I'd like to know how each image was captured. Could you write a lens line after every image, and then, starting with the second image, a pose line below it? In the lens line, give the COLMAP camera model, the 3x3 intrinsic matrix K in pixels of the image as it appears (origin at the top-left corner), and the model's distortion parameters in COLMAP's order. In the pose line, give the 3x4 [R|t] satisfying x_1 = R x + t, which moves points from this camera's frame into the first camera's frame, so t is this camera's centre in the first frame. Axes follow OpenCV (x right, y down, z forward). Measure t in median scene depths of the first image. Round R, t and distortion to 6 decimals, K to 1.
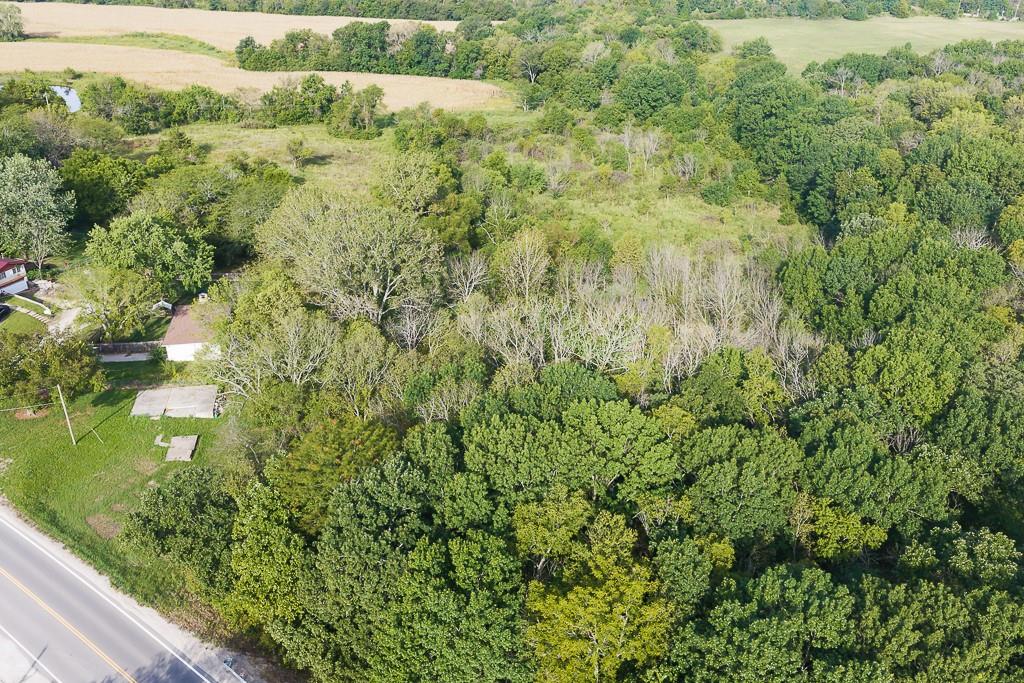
lens RADIAL K [[824.3, 0, 516.4], [0, 824.3, 259.8], [0, 0, 1]] dist [0.057348, -0.080140]
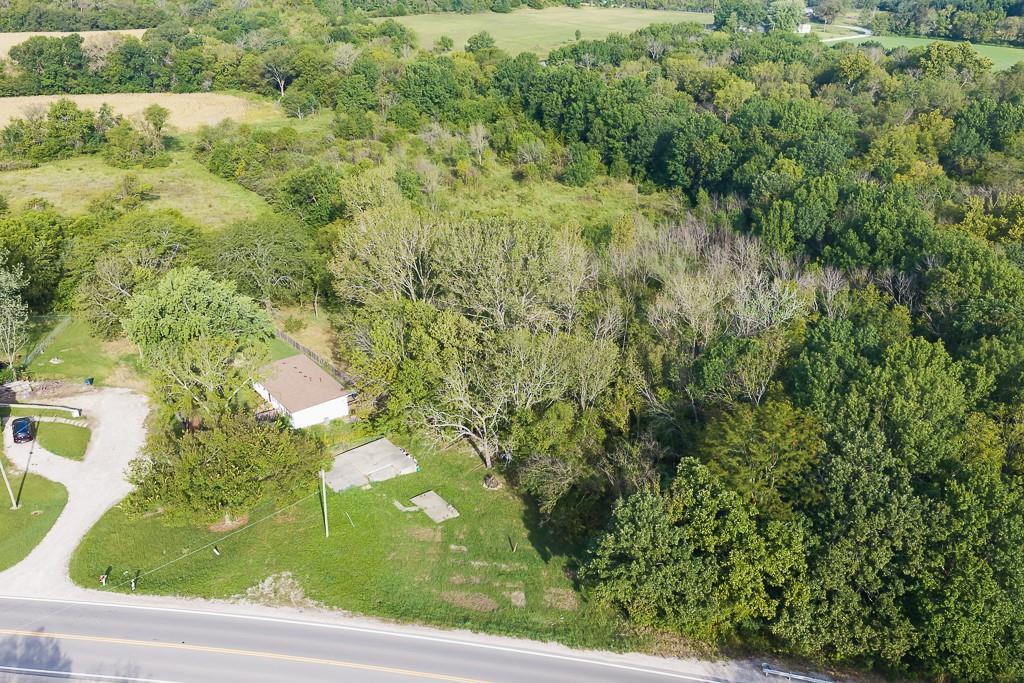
lens RADIAL K [[824.3, 0, 516.4], [0, 824.3, 259.8], [0, 0, 1]] dist [0.057348, -0.080140]
pose [[0.901190, -0.163828, 0.401269, -0.136441], [0.163274, 0.985929, 0.035841, -0.011960], [-0.401495, 0.033217, 0.915259, 0.027875]]
